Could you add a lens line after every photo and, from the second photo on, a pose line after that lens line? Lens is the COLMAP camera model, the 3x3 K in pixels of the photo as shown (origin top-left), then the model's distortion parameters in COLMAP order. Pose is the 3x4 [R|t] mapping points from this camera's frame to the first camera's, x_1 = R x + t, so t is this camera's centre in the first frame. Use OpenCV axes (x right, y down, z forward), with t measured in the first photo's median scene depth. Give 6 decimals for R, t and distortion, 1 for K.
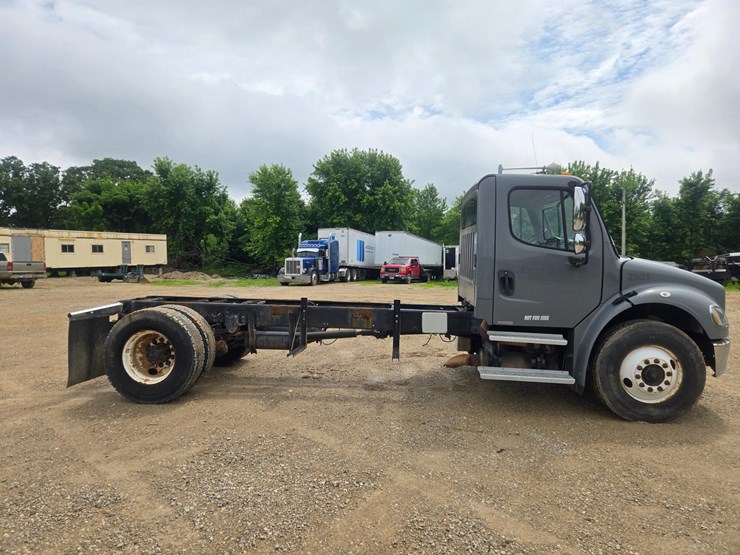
lens RADIAL K [[490.2, 0, 361.9], [0, 490.2, 277.1], [0, 0, 1]] dist [0.079221, -0.056805]
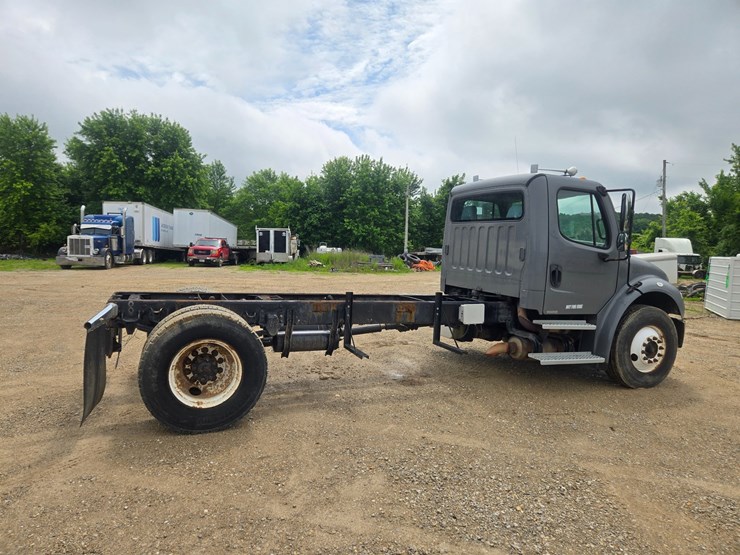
lens RADIAL K [[490.2, 0, 362.1], [0, 490.2, 279.8], [0, 0, 1]] dist [0.079221, -0.056805]
pose [[0.894321, -0.010916, 0.447293, -0.531731], [-0.008391, 0.999117, 0.041159, -0.019298], [-0.447347, -0.040562, 0.893440, 0.193226]]
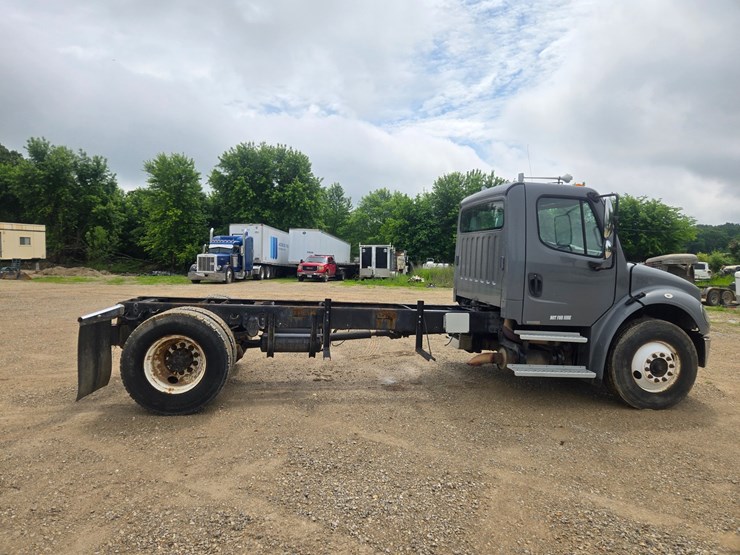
lens RADIAL K [[490.2, 0, 361.9], [0, 490.2, 275.1], [0, 0, 1]] dist [0.079221, -0.056805]
pose [[0.977544, 0.008142, 0.210573, -0.273710], [-0.008306, 0.999965, -0.000104, -0.006040], [-0.210566, -0.001648, 0.977578, 0.031009]]
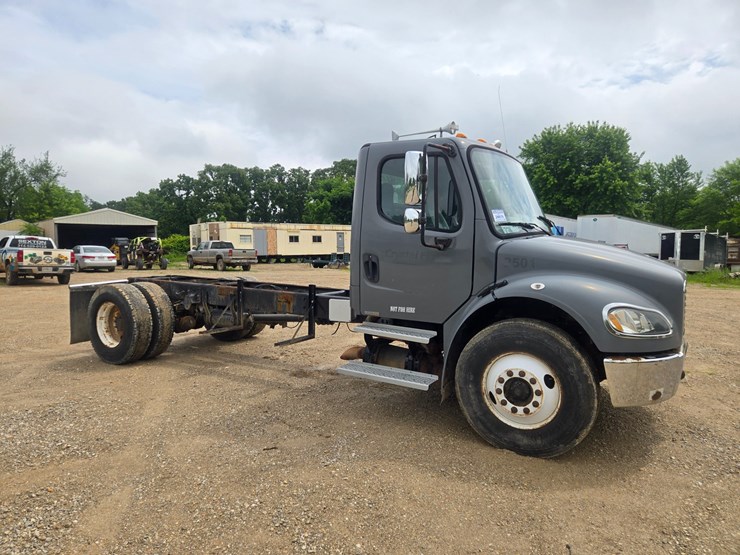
lens RADIAL K [[490.1, 0, 362.8], [0, 490.1, 281.0], [0, 0, 1]] dist [0.079533, -0.058458]
pose [[0.895385, 0.030733, -0.444230, 0.609432], [-0.017729, 0.999285, 0.033397, 0.005681], [0.444939, -0.022027, 0.895290, 0.196052]]
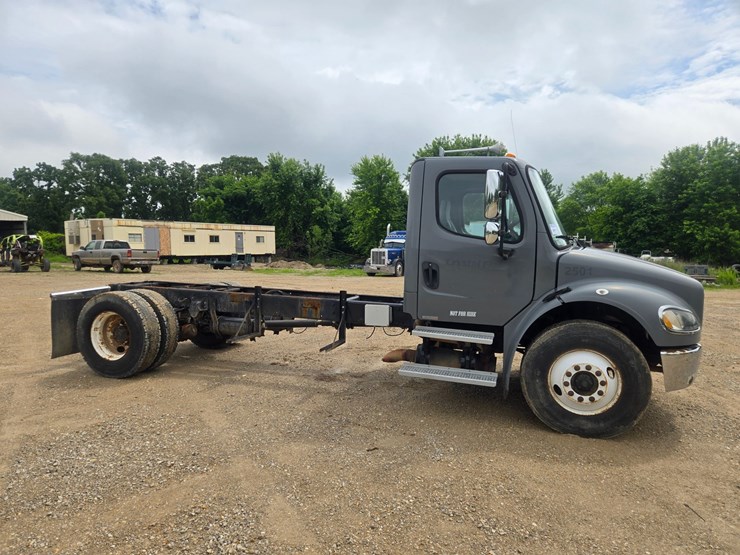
lens RADIAL K [[490.1, 0, 361.7], [0, 490.1, 286.3], [0, 0, 1]] dist [0.079533, -0.058458]
pose [[0.972850, 0.026176, -0.229951, 0.346523], [-0.017685, 0.999086, 0.038911, -0.001321], [0.230760, -0.033788, 0.972424, 0.057604]]
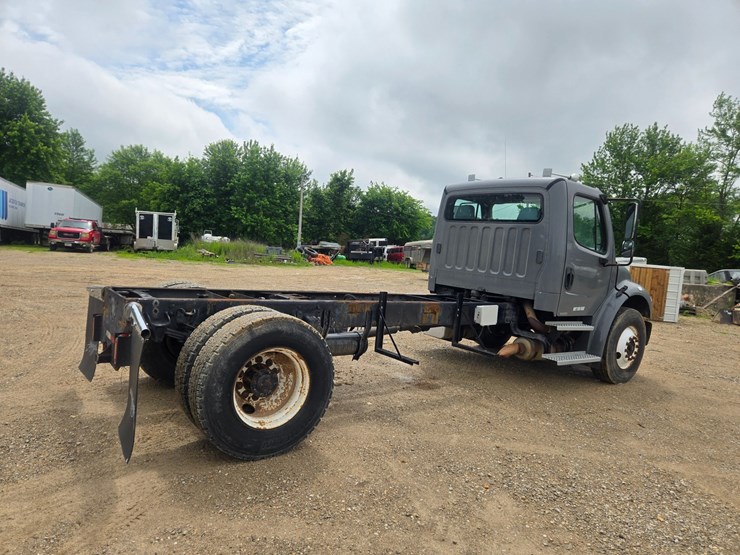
lens RADIAL K [[490.2, 0, 368.3], [0, 490.2, 286.8], [0, 0, 1]] dist [0.079221, -0.056805]
pose [[0.744609, -0.006759, 0.667466, -0.735880], [-0.046232, 0.997025, 0.061671, -0.017672], [-0.665898, -0.076779, 0.742082, 0.422904]]
